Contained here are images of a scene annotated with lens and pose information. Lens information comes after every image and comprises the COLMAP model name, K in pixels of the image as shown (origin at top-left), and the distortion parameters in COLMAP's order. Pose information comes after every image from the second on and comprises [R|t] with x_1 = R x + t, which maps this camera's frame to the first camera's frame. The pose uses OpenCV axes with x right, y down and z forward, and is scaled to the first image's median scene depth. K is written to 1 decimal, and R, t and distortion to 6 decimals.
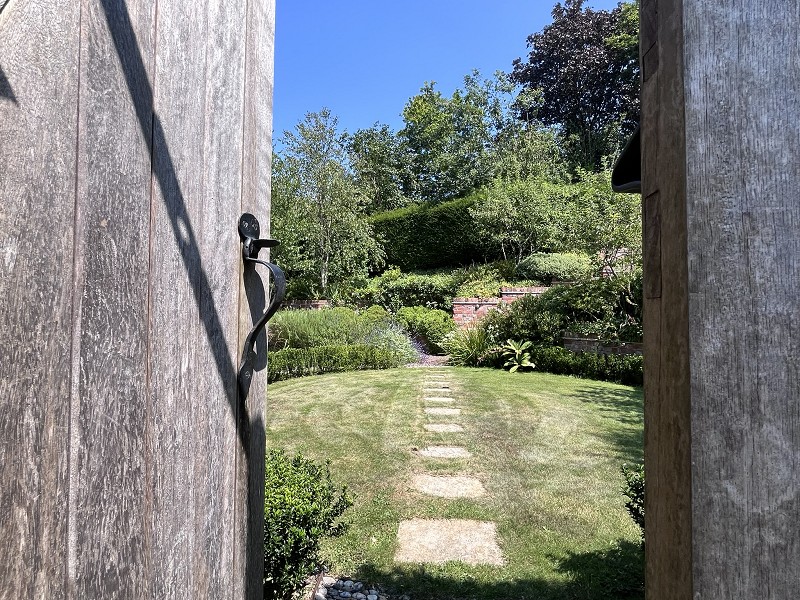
lens RADIAL K [[395.7, 0, 402.7], [0, 395.7, 303.4], [0, 0, 1]] dist [-0.002667, 0.000083]
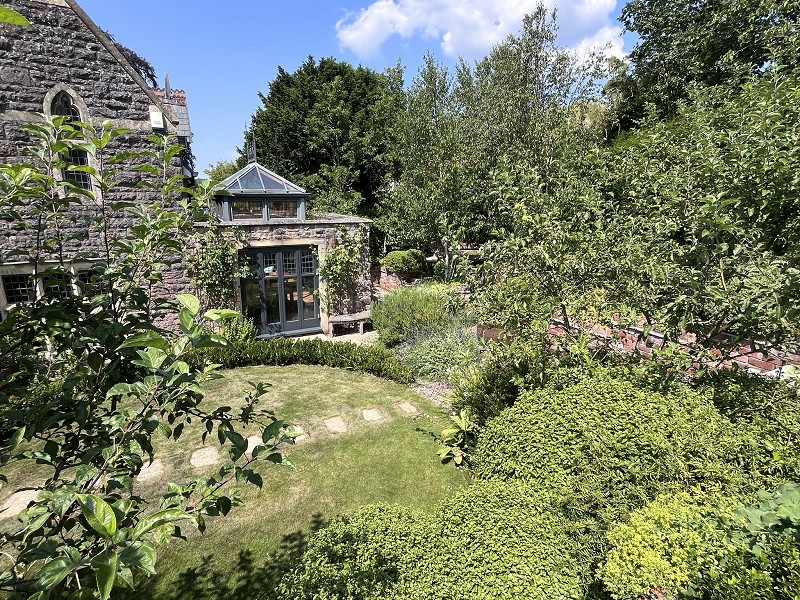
lens RADIAL K [[427.8, 0, 403.0], [0, 427.8, 303.2], [0, 0, 1]] dist [-0.001833, 0.000244]
pose [[0.522739, 0.216662, -0.824501, 0.807339], [-0.000403, 0.967227, 0.253912, -0.286847], [0.852493, -0.132397, 0.505694, 0.563881]]
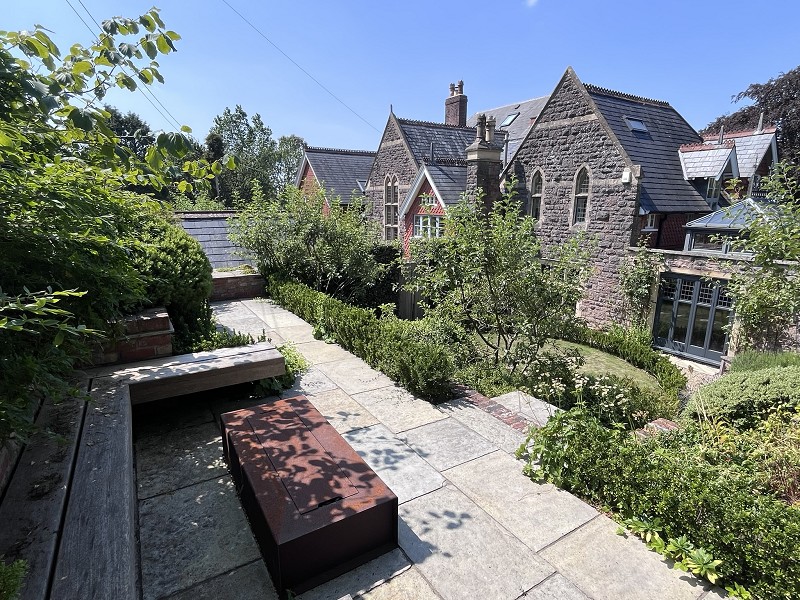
lens RADIAL K [[427.8, 0, 403.0], [0, 427.8, 303.2], [0, 0, 1]] dist [-0.001833, 0.000244]
pose [[-0.809814, 0.125205, -0.573171, 1.140799], [-0.002191, 0.976310, 0.216363, -0.343453], [0.586683, 0.176470, -0.790356, 1.493200]]
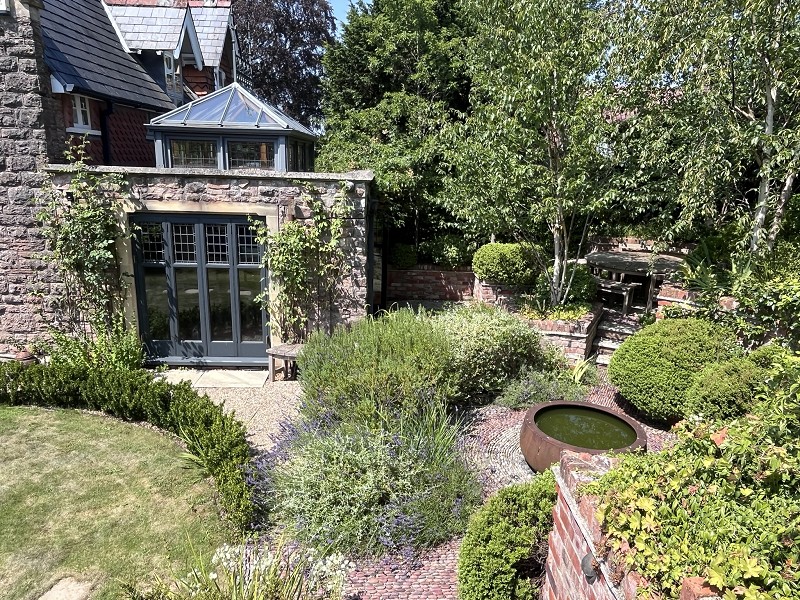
lens RADIAL K [[546.6, 0, 410.0], [0, 546.6, 304.2], [0, 0, 1]] dist [0.003824, -0.005849]
pose [[0.095353, 0.249171, -0.963754, 0.518751], [-0.019135, 0.968445, 0.248490, -0.216250], [0.995260, -0.005253, 0.097112, 1.205688]]
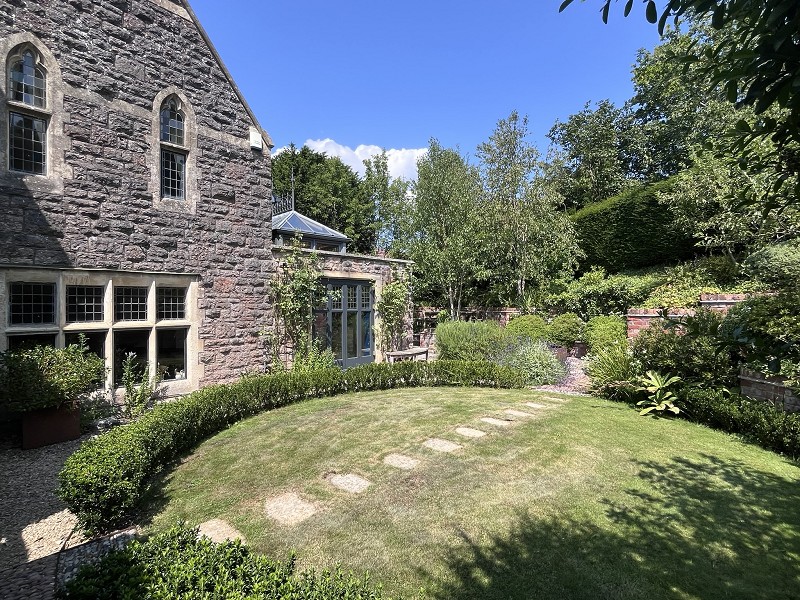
lens RADIAL K [[395.7, 0, 402.7], [0, 395.7, 303.4], [0, 0, 1]] dist [-0.002667, 0.000083]
pose [[0.761759, -0.011844, -0.647753, 0.407872], [0.019612, 0.999796, 0.004782, -0.051575], [0.647564, -0.016346, 0.761836, 0.121175]]
